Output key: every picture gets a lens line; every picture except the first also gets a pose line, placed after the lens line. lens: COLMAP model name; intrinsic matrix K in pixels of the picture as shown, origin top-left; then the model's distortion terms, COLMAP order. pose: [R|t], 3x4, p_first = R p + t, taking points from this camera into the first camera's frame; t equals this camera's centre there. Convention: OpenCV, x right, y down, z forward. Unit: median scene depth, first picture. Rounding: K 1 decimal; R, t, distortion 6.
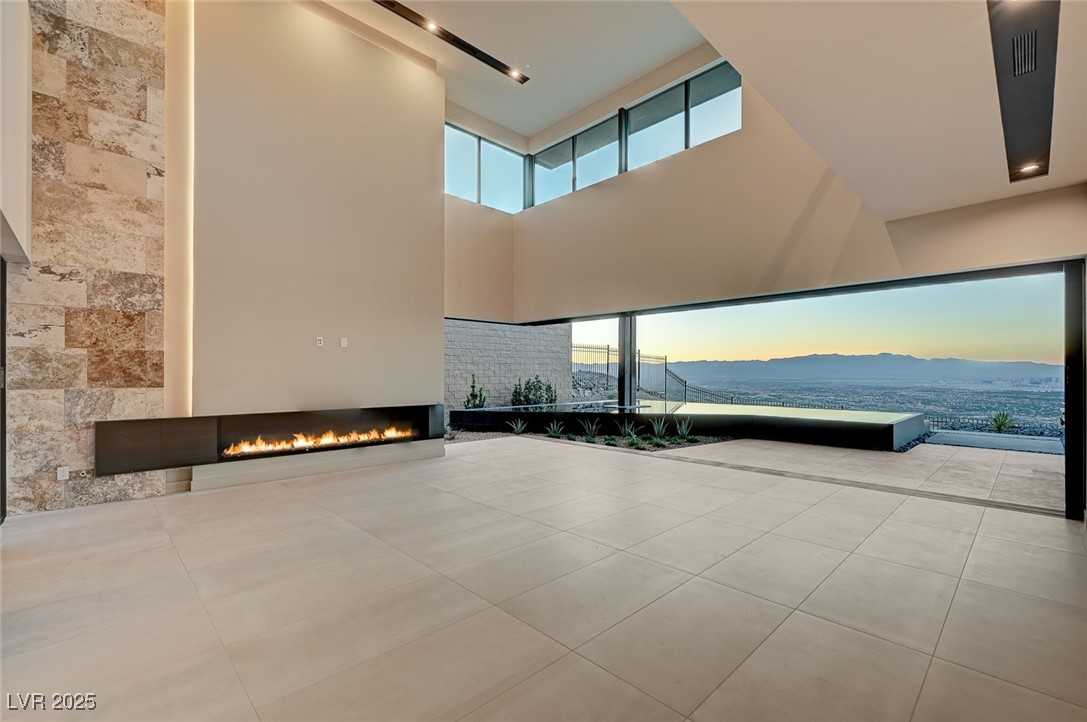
lens RADIAL K [[471.7, 0, 552.0], [0, 471.7, 370.5], [0, 0, 1]] dist [0.000133, 0.001196]
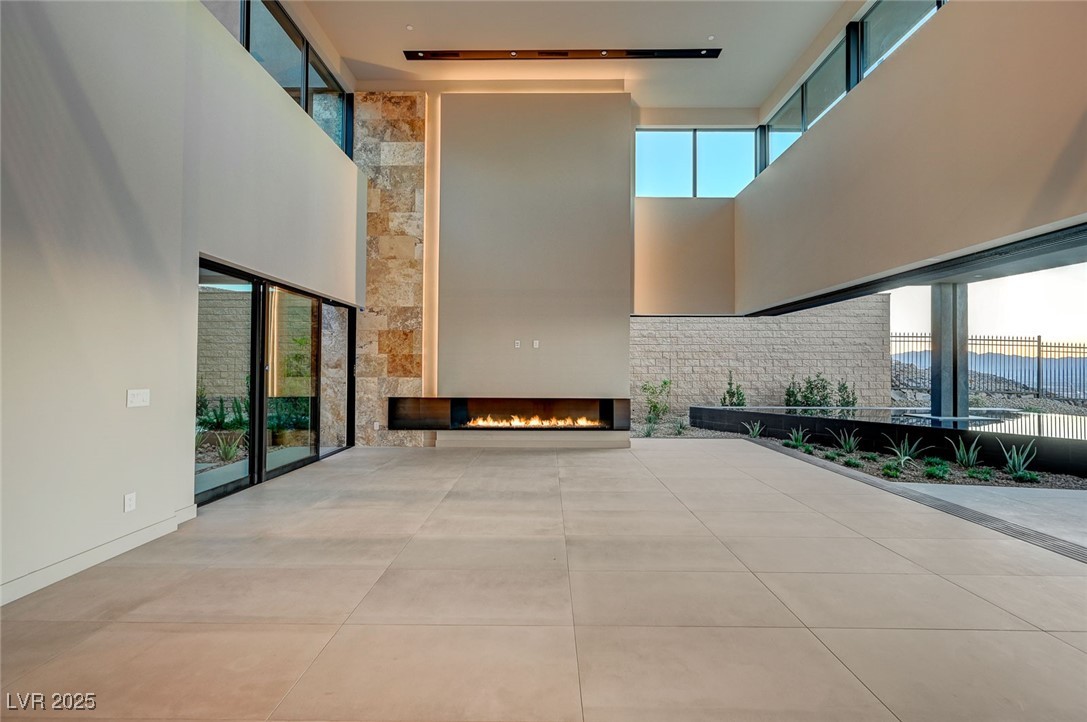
lens RADIAL K [[436.7, 0, 547.2], [0, 436.7, 359.4], [0, 0, 1]] dist [-0.001497, -0.001341]
pose [[0.707978, -0.011123, -0.706147, 0.386866], [-0.000569, 0.999867, -0.016320, -0.000768], [0.706234, 0.011956, 0.707877, 0.212981]]
